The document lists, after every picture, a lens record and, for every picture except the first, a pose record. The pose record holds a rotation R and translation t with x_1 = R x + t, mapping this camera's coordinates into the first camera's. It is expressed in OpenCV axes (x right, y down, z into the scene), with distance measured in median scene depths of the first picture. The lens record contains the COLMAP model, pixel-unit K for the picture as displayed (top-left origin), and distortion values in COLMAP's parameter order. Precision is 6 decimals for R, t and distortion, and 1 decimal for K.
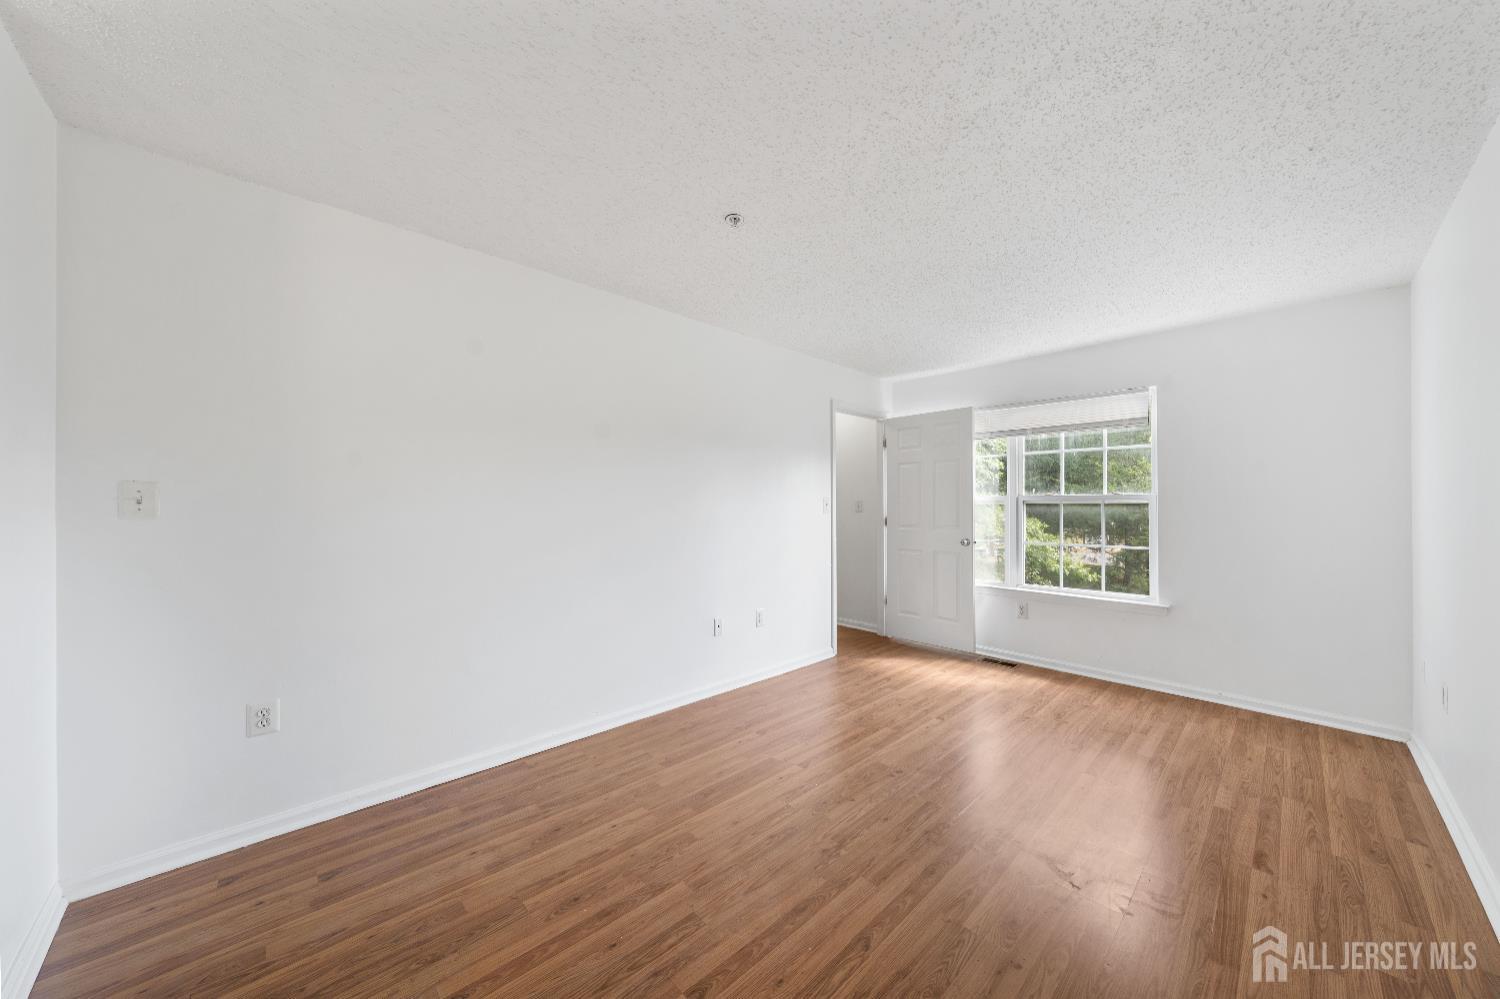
lens RADIAL K [[517.3, 0, 750.0], [0, 517.3, 499.5], [0, 0, 1]] dist [-0.022251, -0.000035]
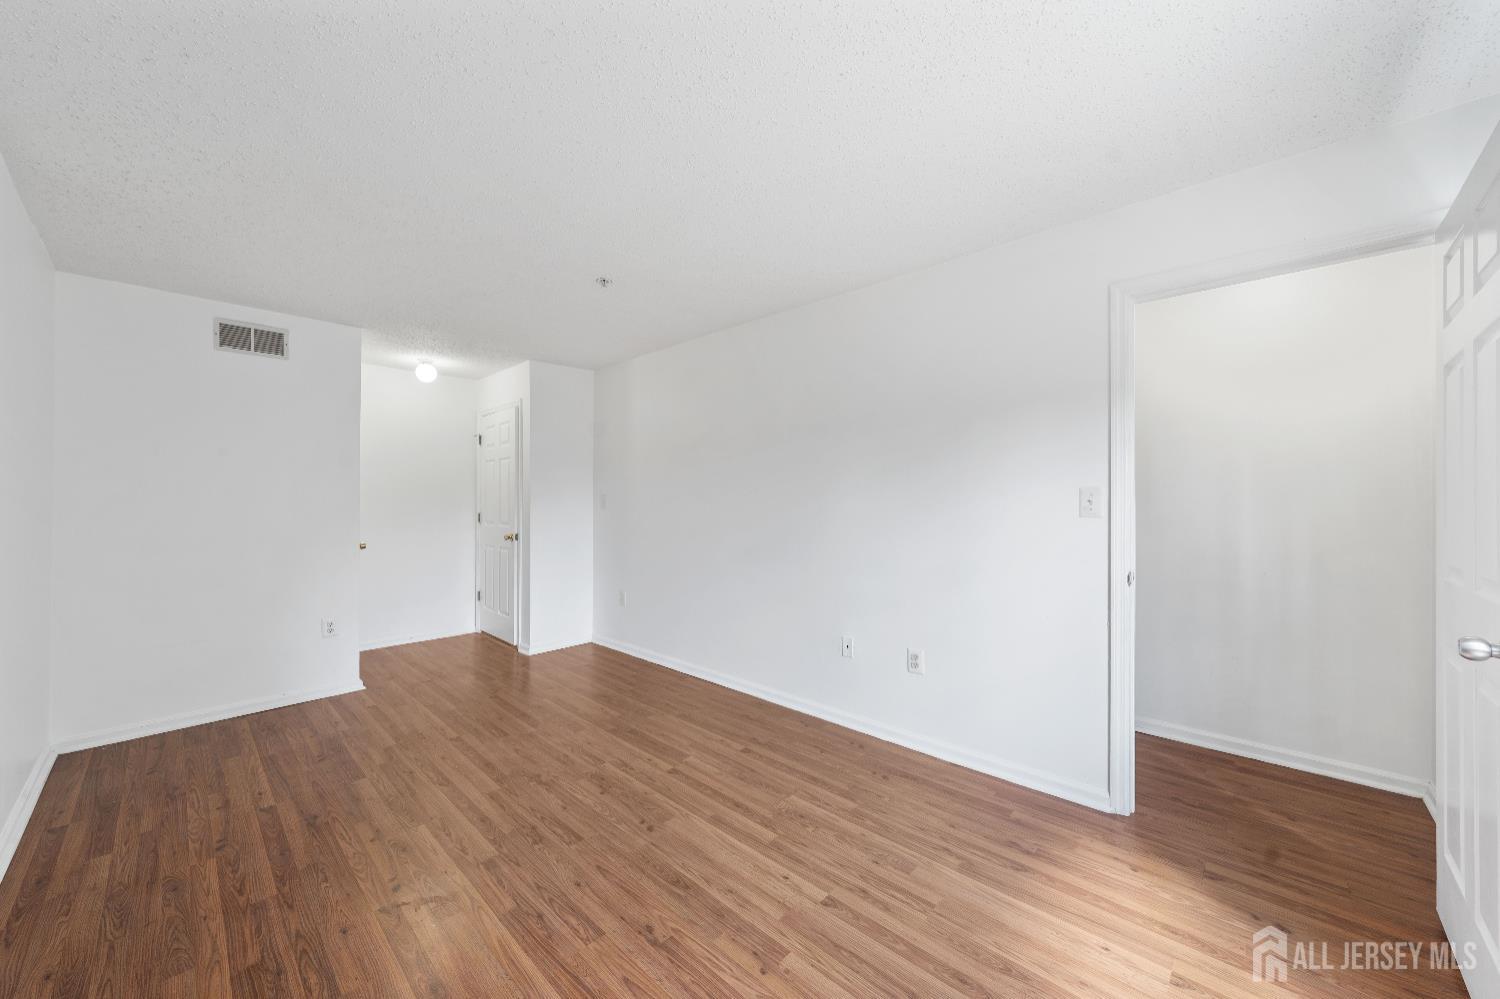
lens RADIAL K [[566.1, 0, 750.0], [0, 566.1, 499.5], [0, 0, 1]] dist [-0.015427, -0.000075]
pose [[0.050370, -0.001630, -0.998729, 0.908539], [0.004191, 0.999990, -0.001420, 0.005520], [0.998722, -0.004114, 0.050377, 0.847227]]
